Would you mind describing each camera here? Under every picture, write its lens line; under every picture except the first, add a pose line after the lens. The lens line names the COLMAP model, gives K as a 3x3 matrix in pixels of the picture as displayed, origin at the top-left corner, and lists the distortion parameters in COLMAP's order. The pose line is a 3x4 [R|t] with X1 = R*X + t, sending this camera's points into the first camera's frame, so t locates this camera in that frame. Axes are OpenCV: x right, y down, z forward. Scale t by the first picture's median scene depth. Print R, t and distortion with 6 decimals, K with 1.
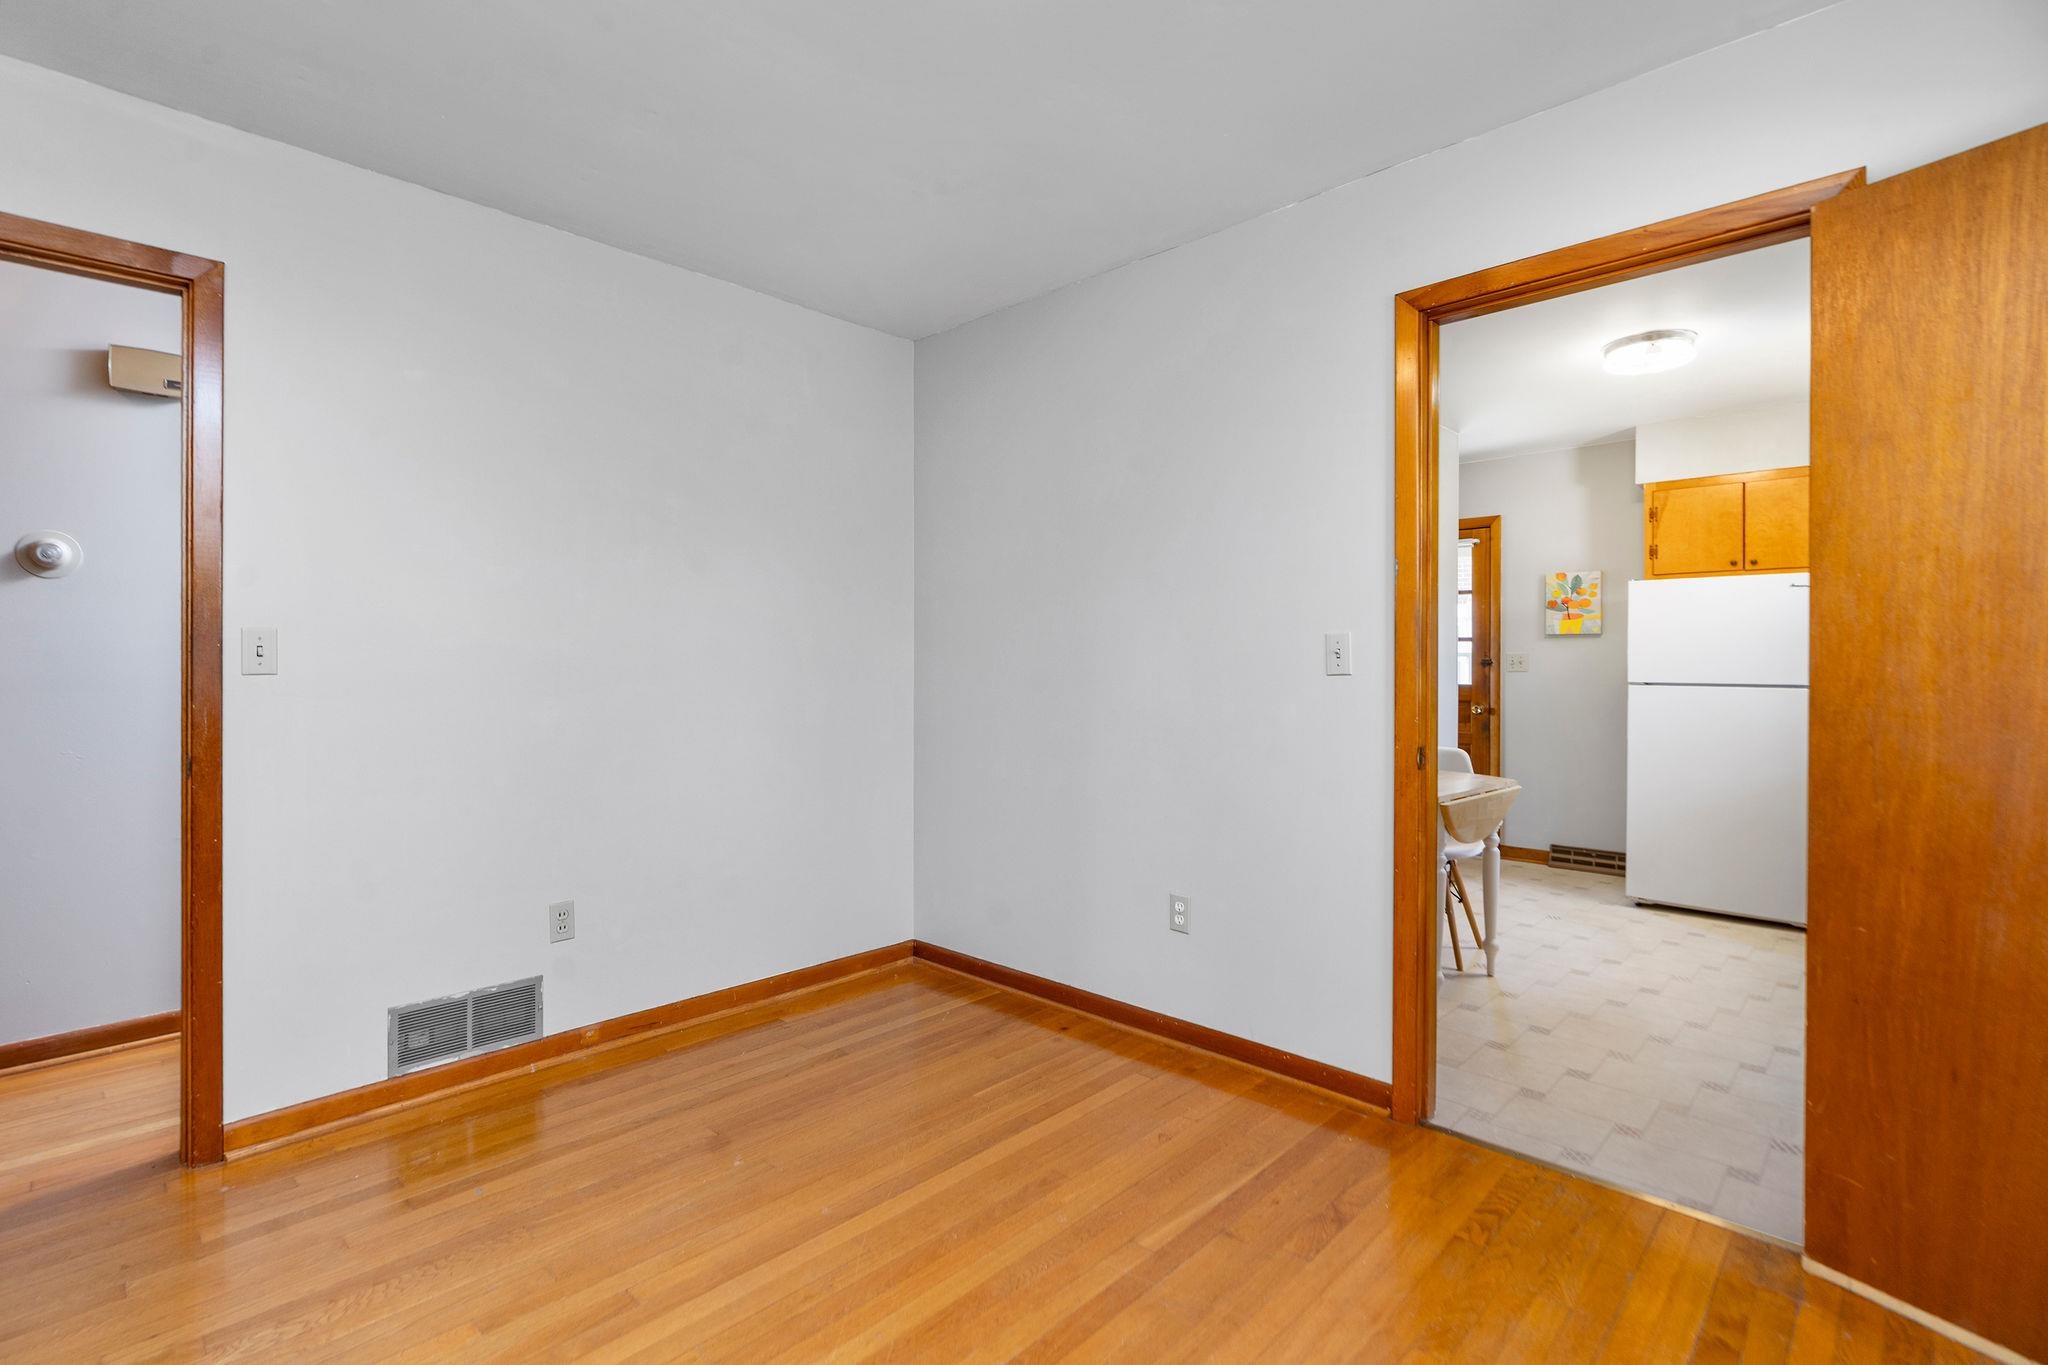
lens RADIAL K [[949.7, 0, 980.0], [0, 949.7, 654.6], [0, 0, 1]] dist [-0.011309, 0.002042]
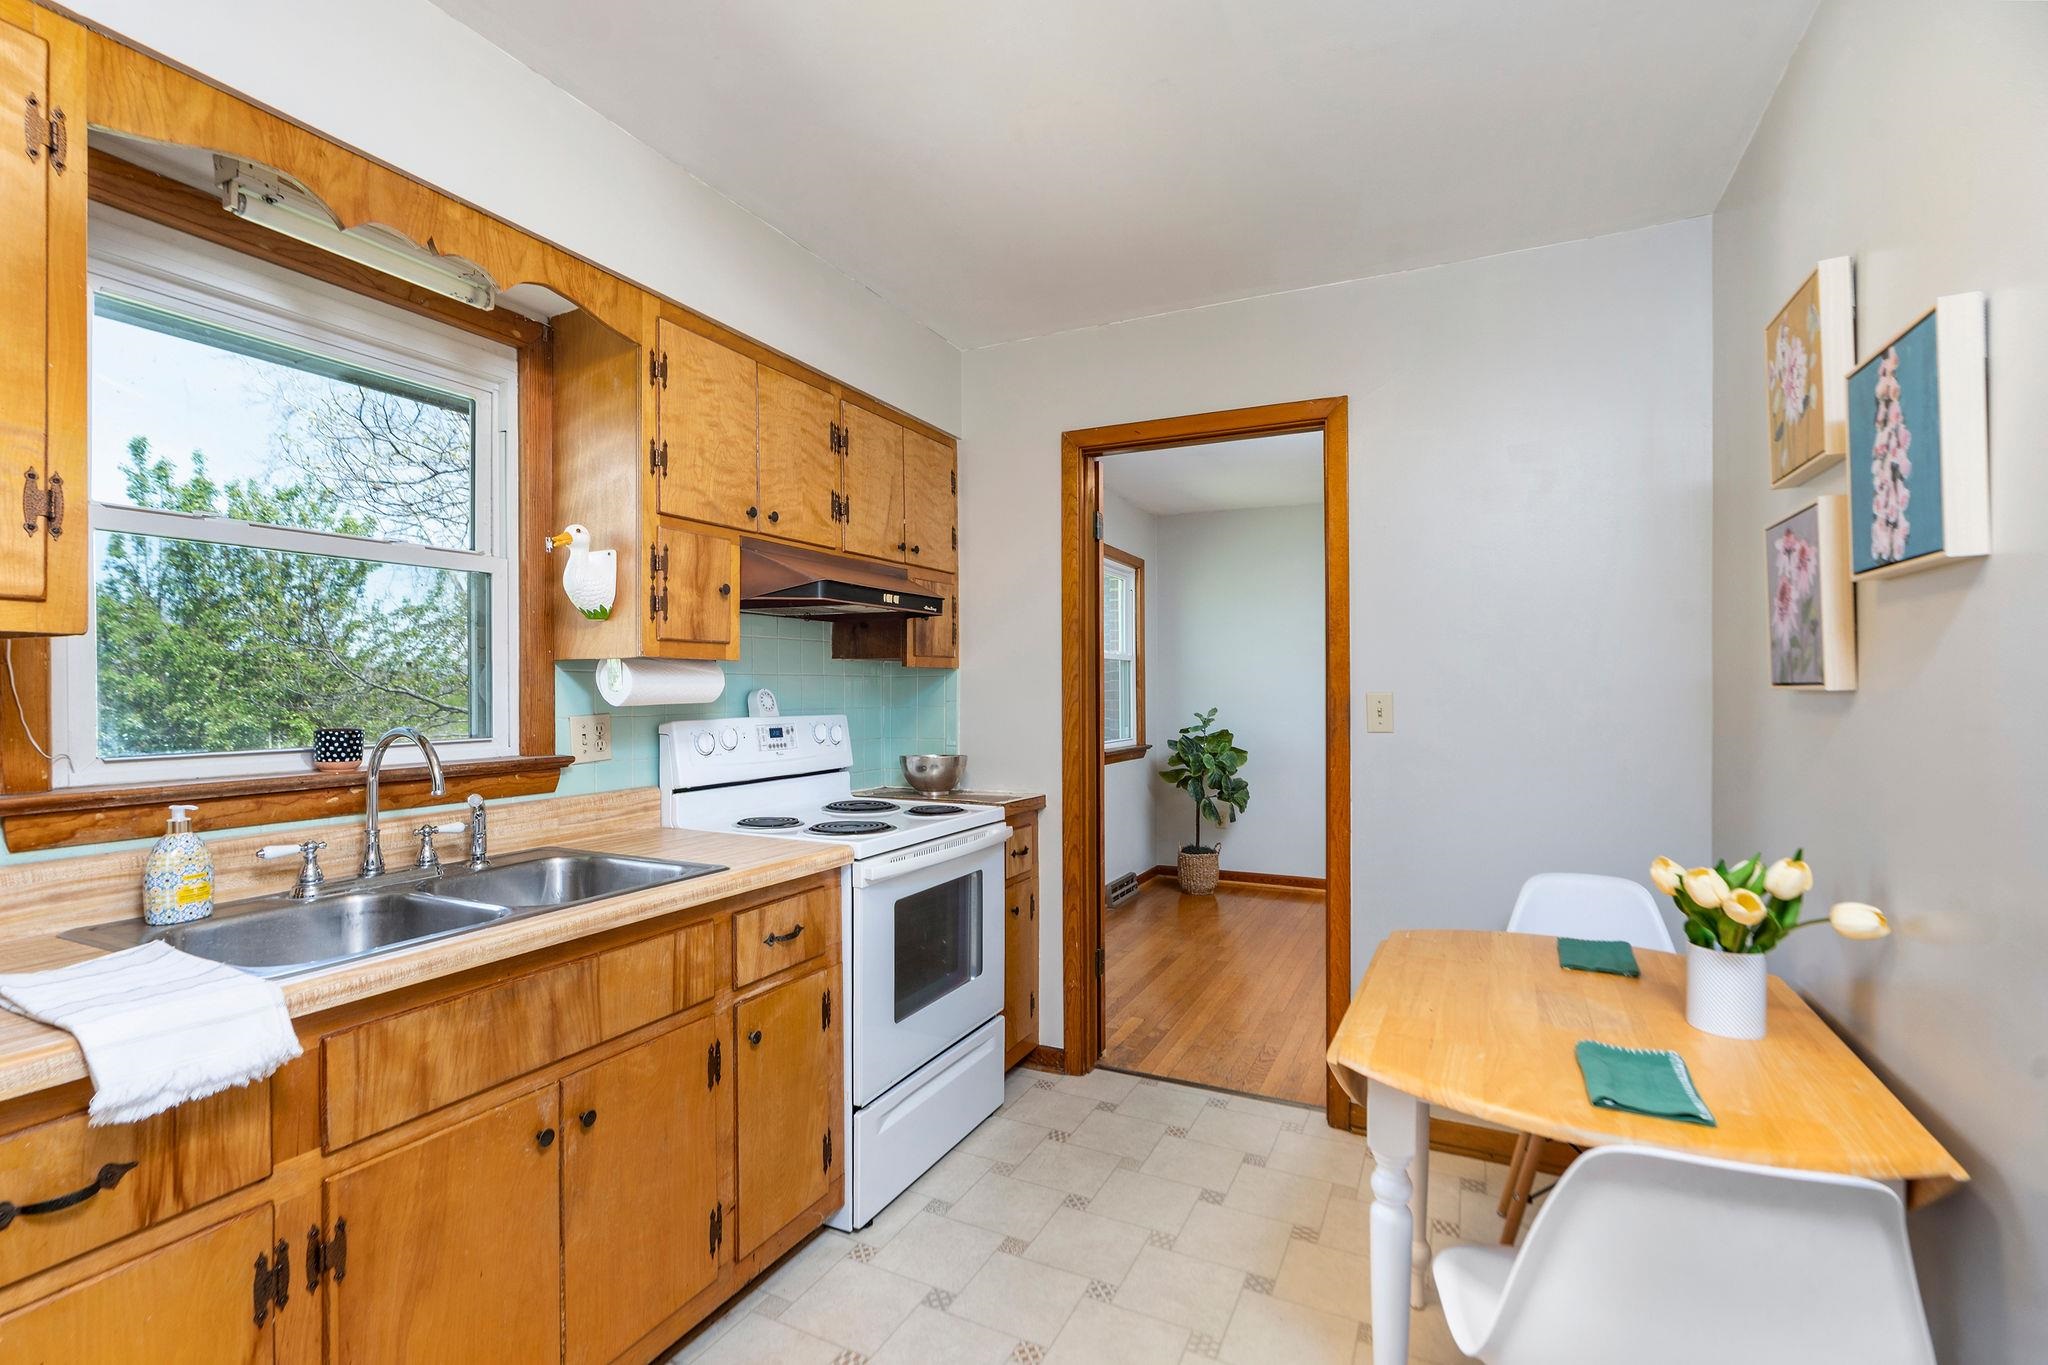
lens RADIAL K [[949.7, 0, 1010.5], [0, 949.7, 685.5], [0, 0, 1]] dist [-0.011309, 0.002042]
pose [[-0.944773, -0.012230, -0.327497, 0.569780], [-0.008143, 0.999871, -0.013848, -0.008022], [0.327624, -0.010416, -0.944751, 0.915178]]
